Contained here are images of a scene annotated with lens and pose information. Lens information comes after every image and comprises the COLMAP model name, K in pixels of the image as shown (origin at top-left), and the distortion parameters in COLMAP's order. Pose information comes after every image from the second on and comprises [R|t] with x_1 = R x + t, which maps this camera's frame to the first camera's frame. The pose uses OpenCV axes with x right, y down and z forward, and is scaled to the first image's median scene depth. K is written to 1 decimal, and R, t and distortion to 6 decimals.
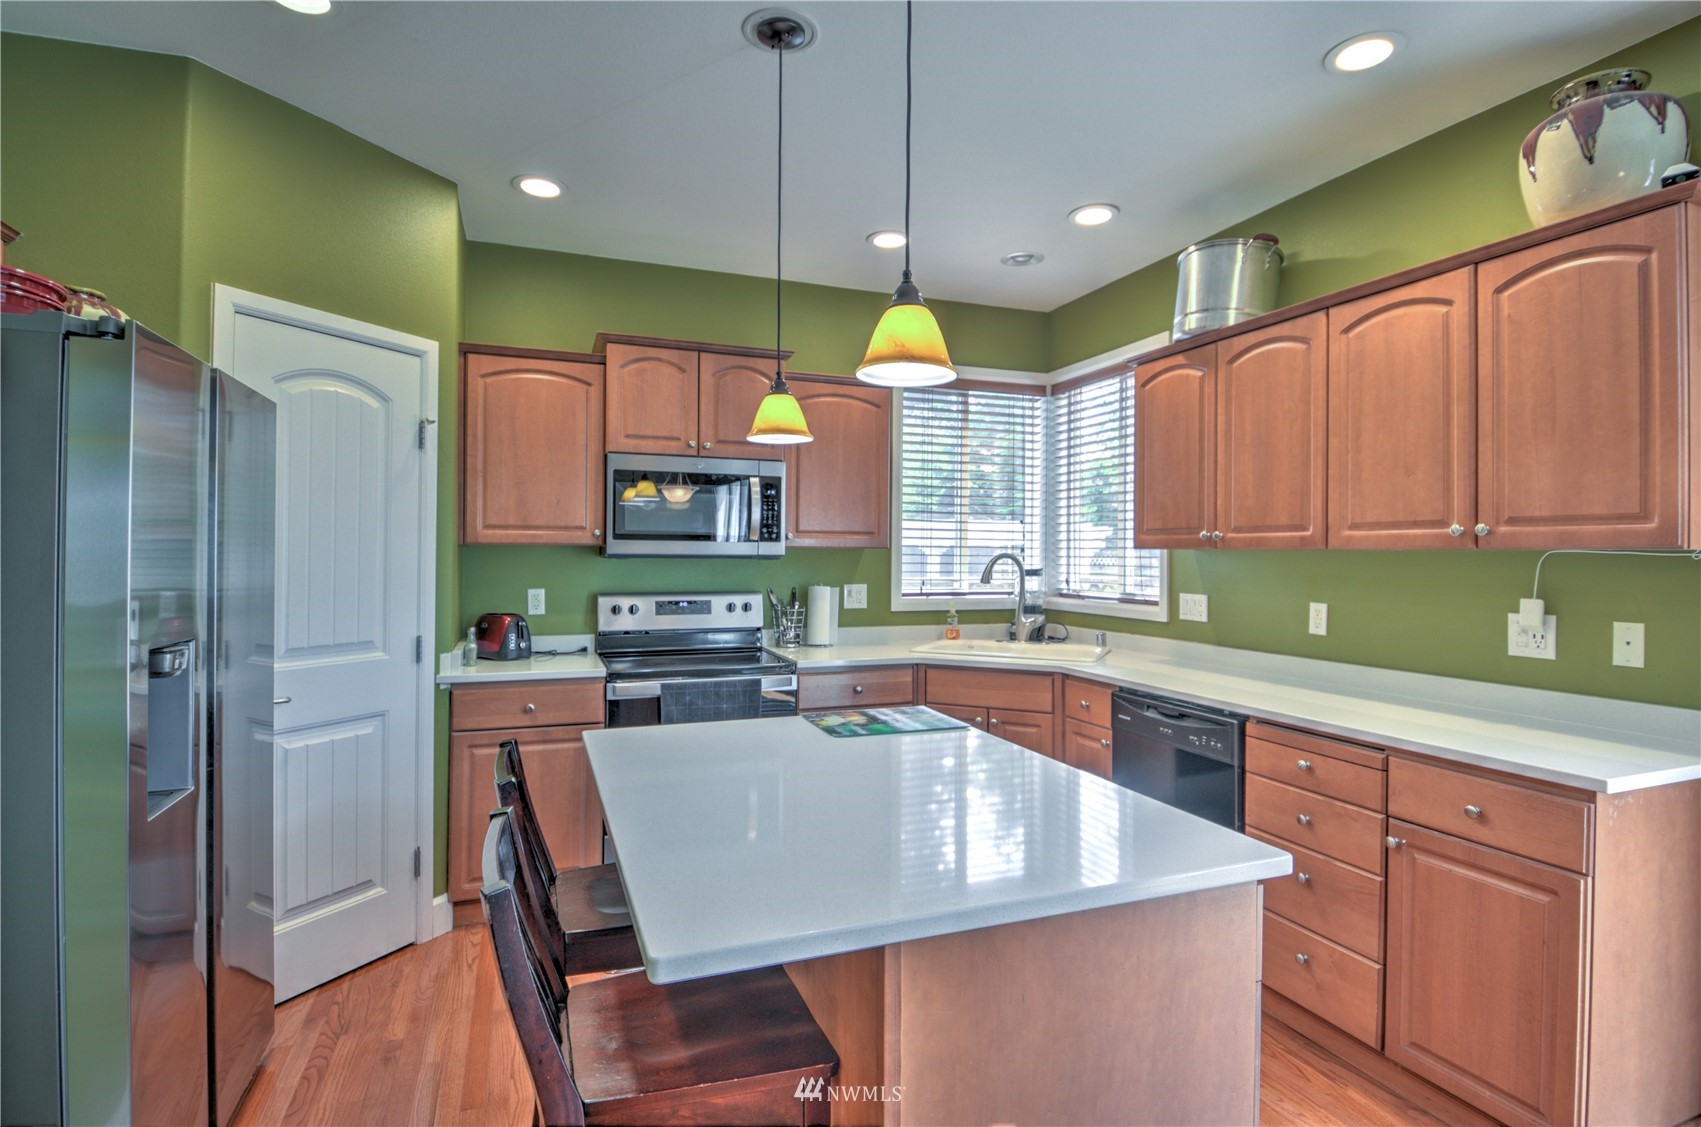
lens RADIAL K [[840.4, 0, 857.9], [0, 840.4, 551.1], [0, 0, 1]] dist [0.003668, -0.006811]
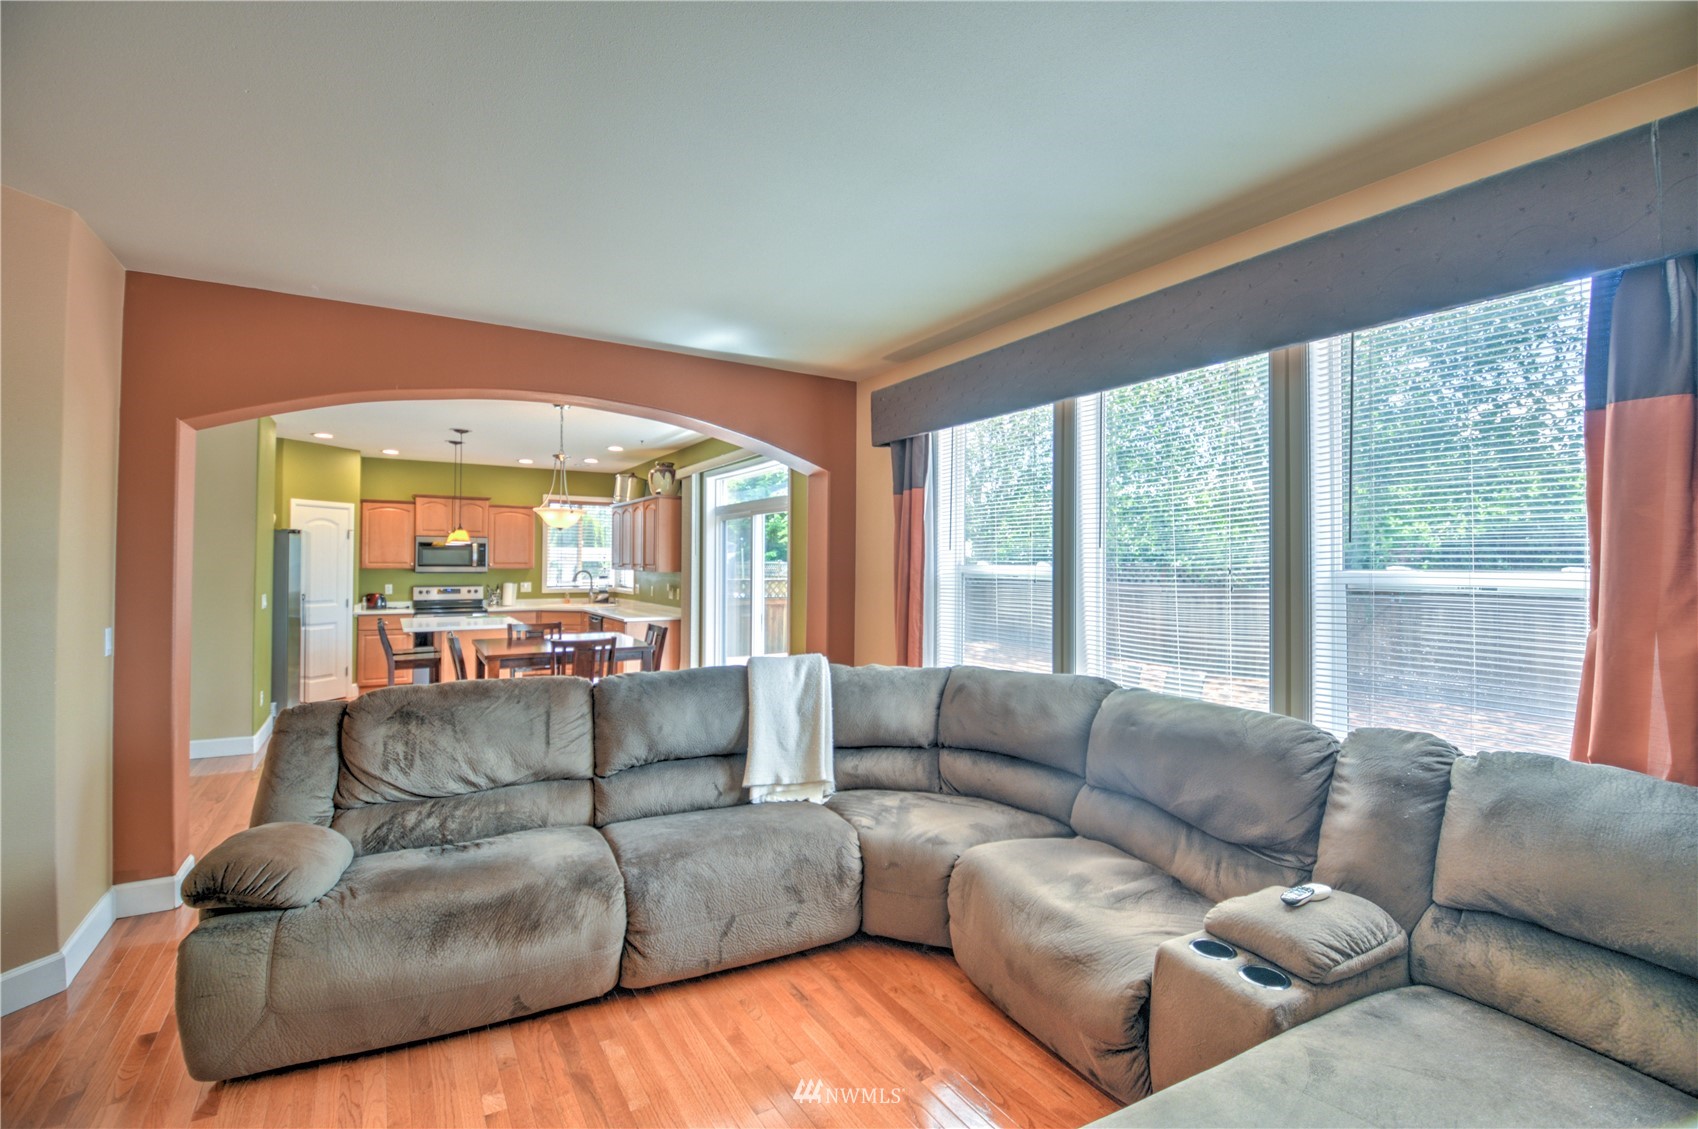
lens RADIAL K [[759.4, 0, 878.8], [0, 759.4, 553.2], [0, 0, 1]] dist [-0.009475, -0.011328]
pose [[0.978420, 0.000659, 0.206626, 0.729158], [0.000460, 0.999985, -0.005368, -0.046499], [-0.206627, 0.005347, 0.978405, -1.885005]]
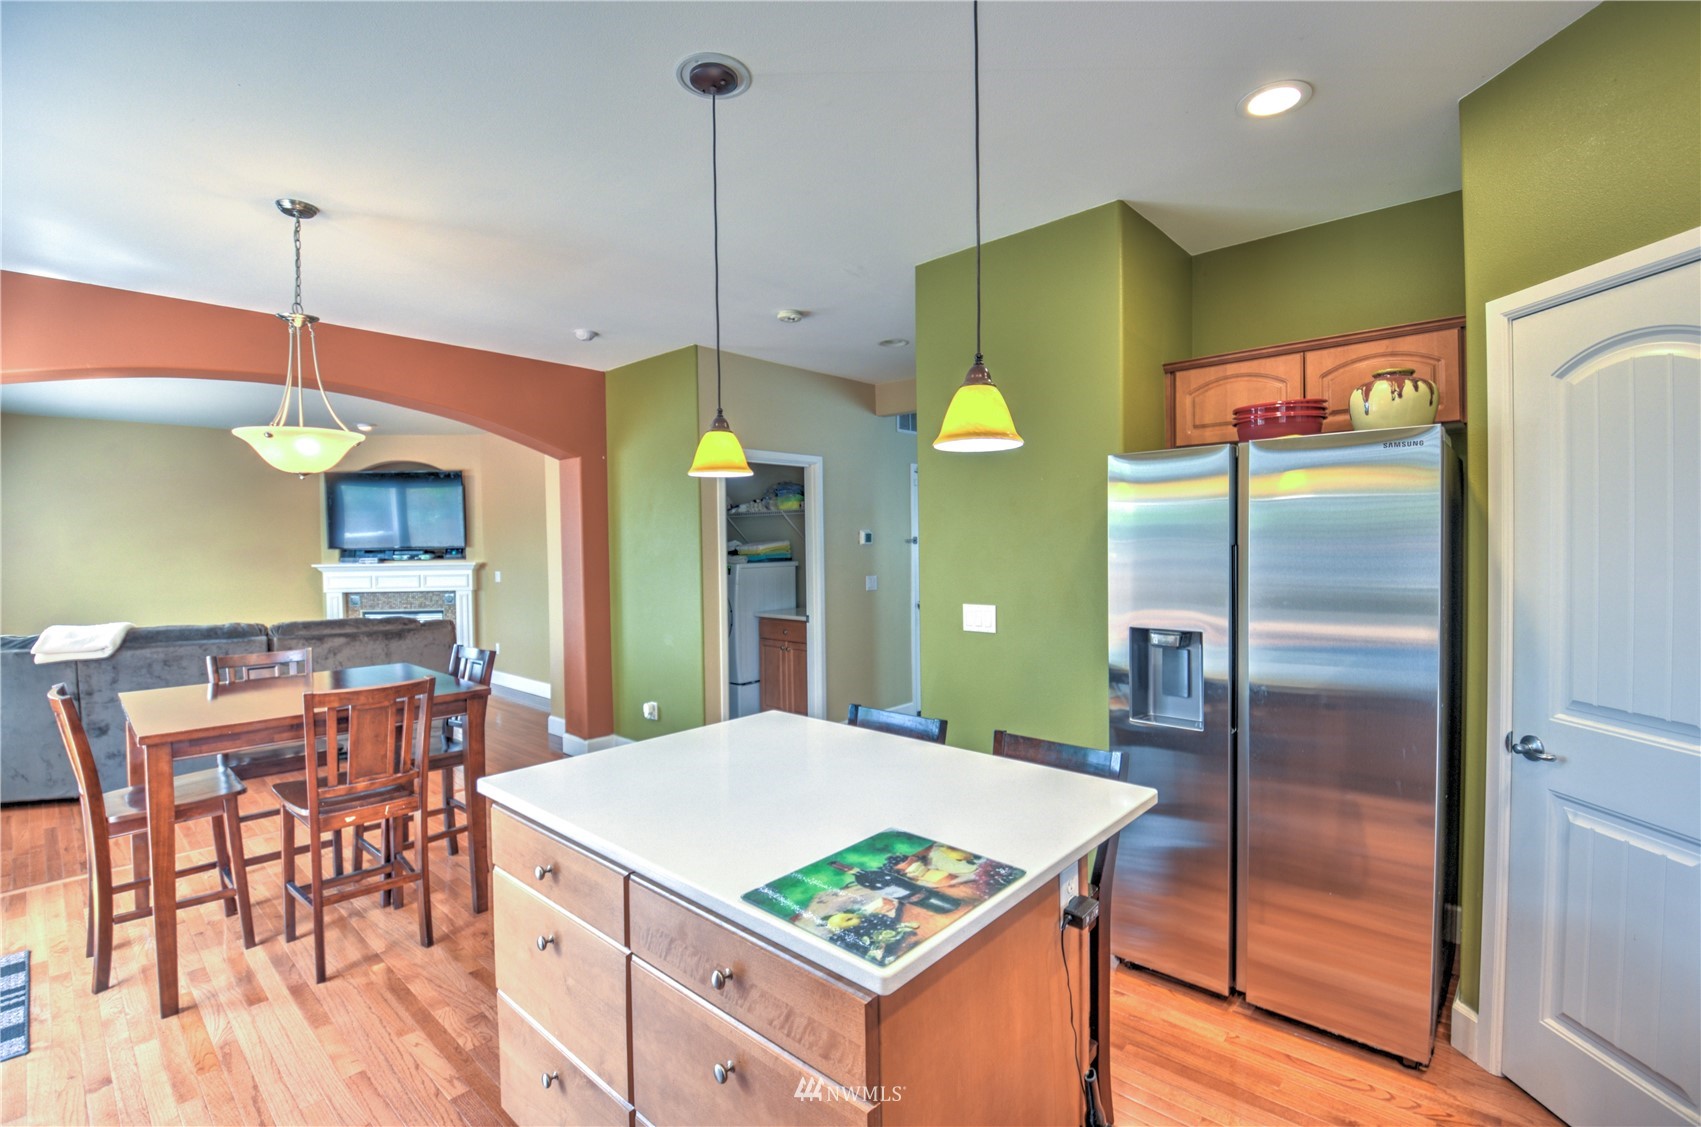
lens RADIAL K [[760.8, 0, 885.0], [0, 760.8, 555.4], [0, 0, 1]] dist [-0.009475, -0.011328]
pose [[-0.888740, 0.013337, -0.458218, 0.187648], [0.008874, 0.999890, 0.011890, -0.029506], [0.458327, 0.006500, -0.888760, 1.007024]]
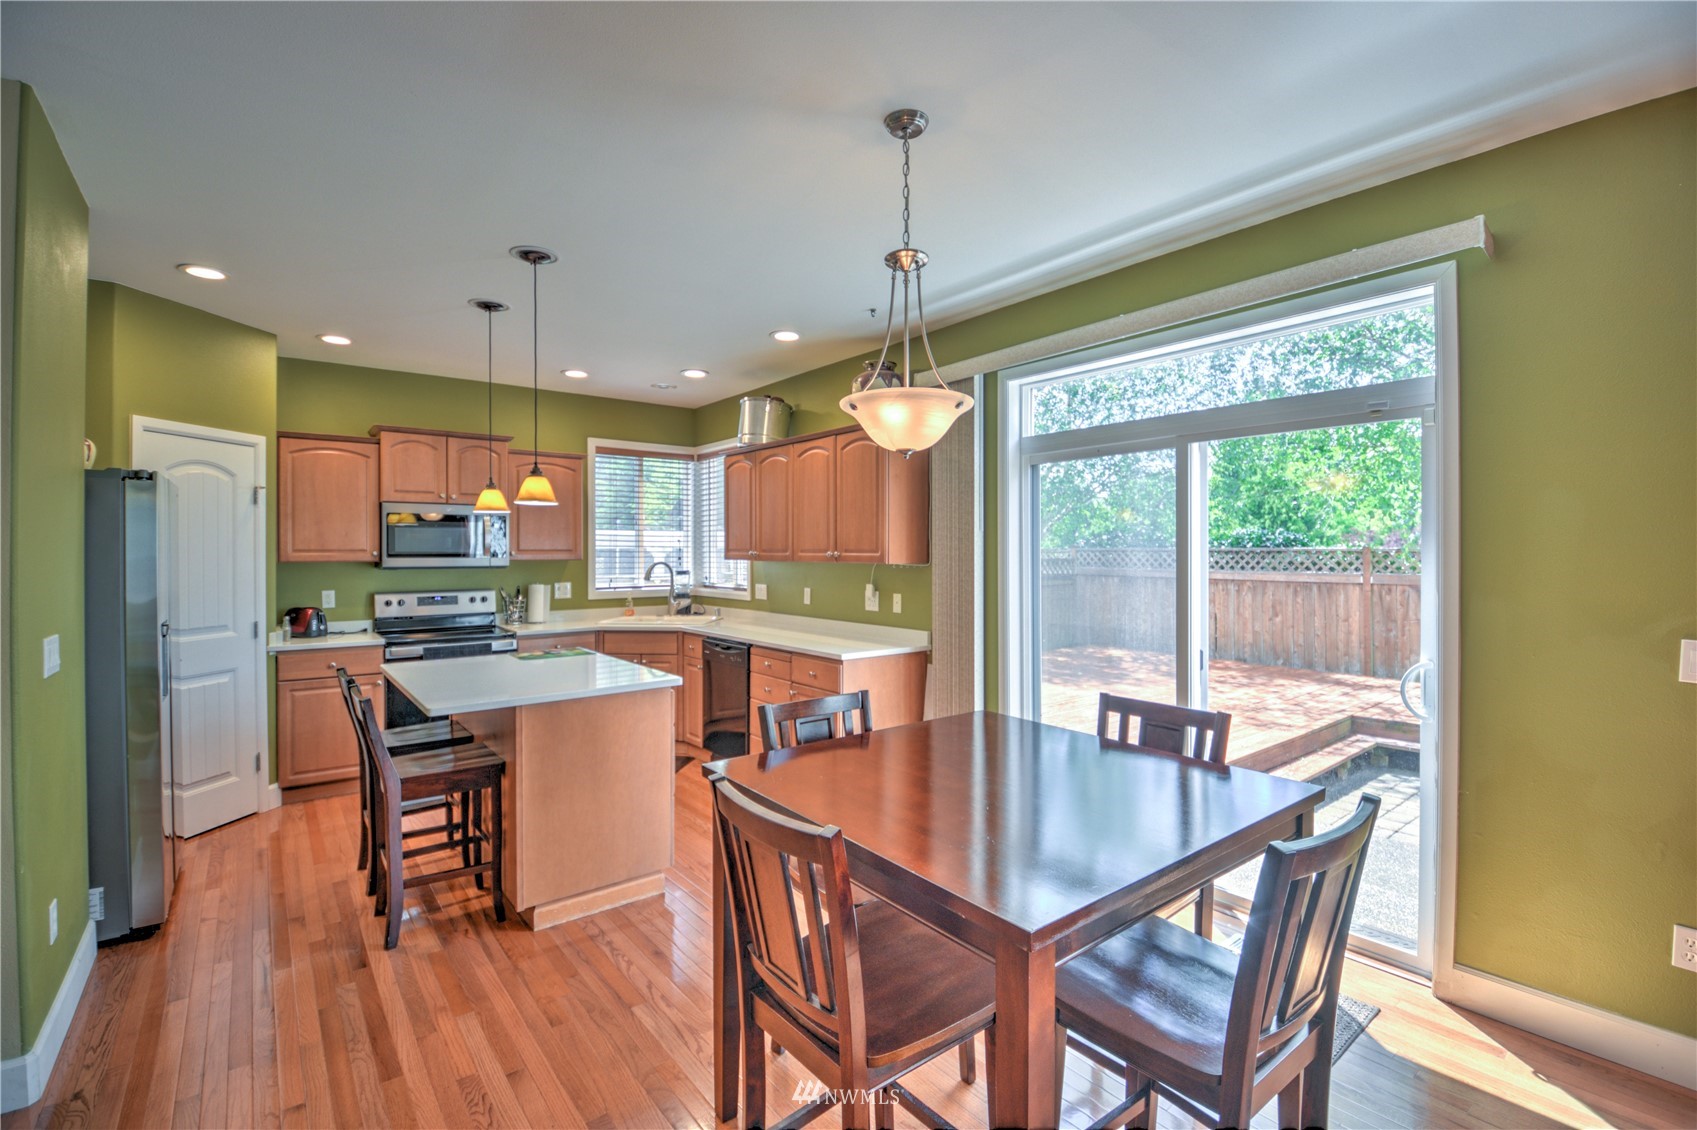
lens RADIAL K [[759.0, 0, 869.1], [0, 759.0, 553.4], [0, 0, 1]] dist [-0.009475, -0.011328]
pose [[0.950208, -0.010164, 0.311449, 0.126662], [0.007501, 0.999924, 0.009746, -0.030113], [-0.311525, -0.006925, 0.950213, -0.631178]]
